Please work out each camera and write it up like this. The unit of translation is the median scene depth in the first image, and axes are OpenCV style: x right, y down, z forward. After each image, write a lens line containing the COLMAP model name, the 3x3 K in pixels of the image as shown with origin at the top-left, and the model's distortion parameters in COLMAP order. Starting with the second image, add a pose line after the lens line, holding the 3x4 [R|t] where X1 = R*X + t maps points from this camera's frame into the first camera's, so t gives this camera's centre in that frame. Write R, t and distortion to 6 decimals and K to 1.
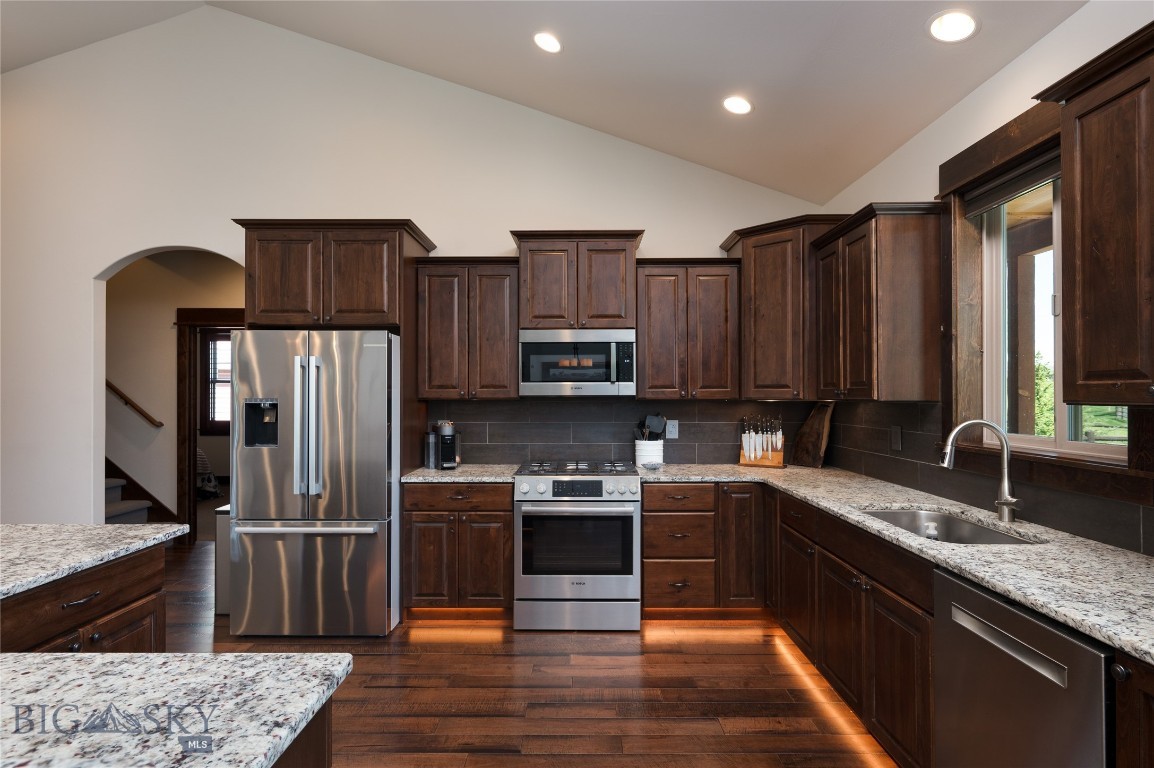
lens RADIAL K [[606.1, 0, 580.8], [0, 606.1, 379.4], [0, 0, 1]] dist [0.013175, -0.000253]
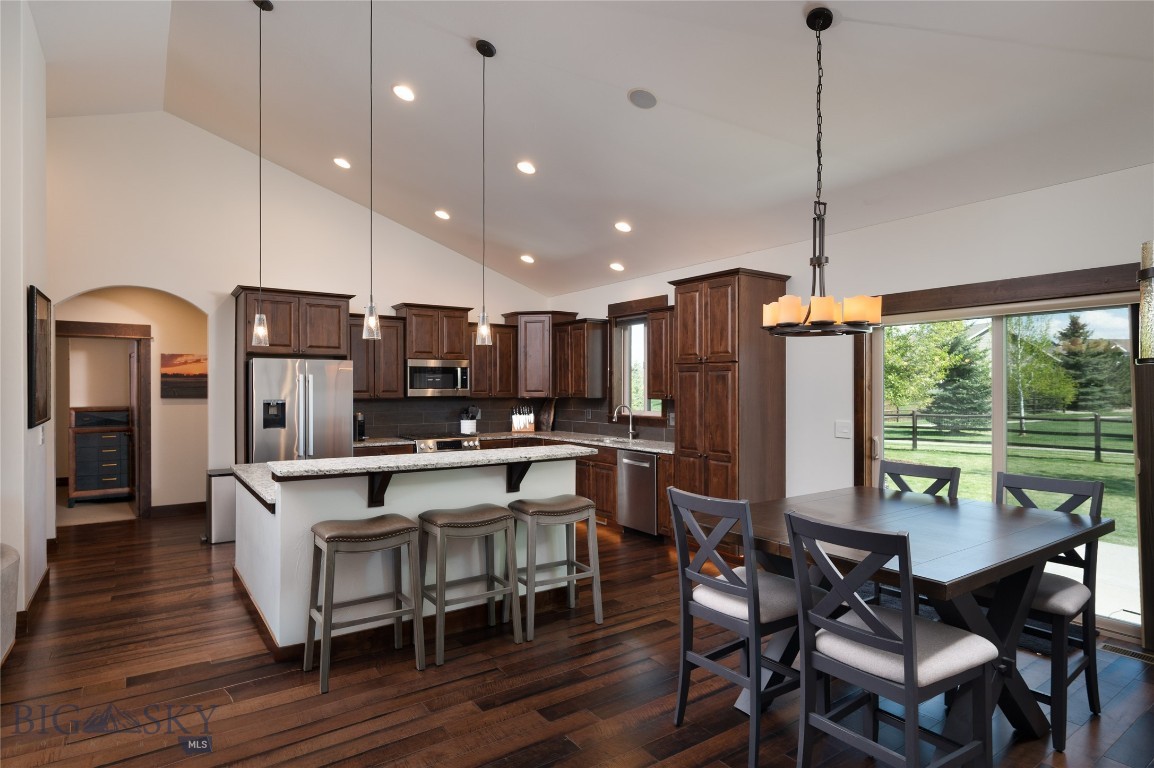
lens RADIAL K [[606.1, 0, 596.8], [0, 606.1, 388.3], [0, 0, 1]] dist [0.013175, -0.000253]
pose [[0.803840, 0.001990, 0.594842, -0.730653], [-0.015445, 0.999727, 0.017527, -0.037822], [-0.594645, -0.023276, 0.803651, -0.774240]]
